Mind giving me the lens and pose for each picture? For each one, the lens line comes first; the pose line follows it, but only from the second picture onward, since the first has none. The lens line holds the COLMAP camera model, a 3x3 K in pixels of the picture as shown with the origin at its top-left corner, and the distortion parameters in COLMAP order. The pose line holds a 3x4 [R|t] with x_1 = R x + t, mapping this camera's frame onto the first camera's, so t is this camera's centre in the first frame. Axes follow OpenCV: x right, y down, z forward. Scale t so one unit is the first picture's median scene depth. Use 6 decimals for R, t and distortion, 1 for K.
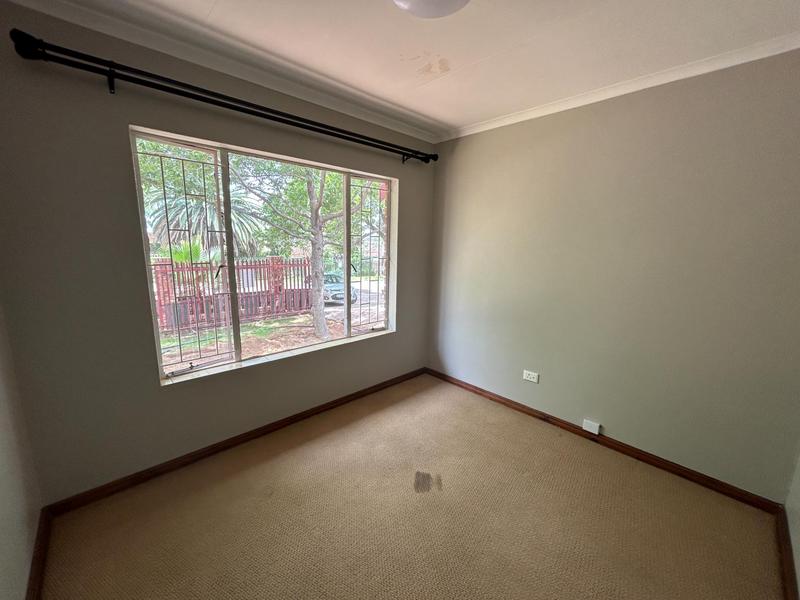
lens RADIAL K [[321.2, 0, 392.8], [0, 321.2, 306.4], [0, 0, 1]] dist [0.002650, 0.000148]
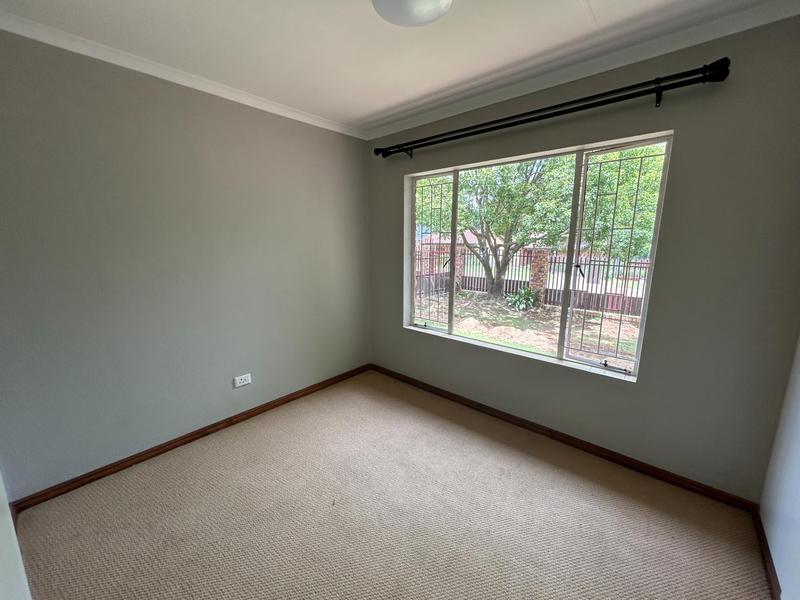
lens RADIAL K [[321.2, 0, 414.7], [0, 321.2, 299.8], [0, 0, 1]] dist [0.002650, 0.000148]
pose [[0.149107, 0.169236, -0.974231, 0.620109], [-0.201222, 0.969823, 0.137673, -0.092453], [0.968130, 0.175509, 0.178662, 0.530018]]
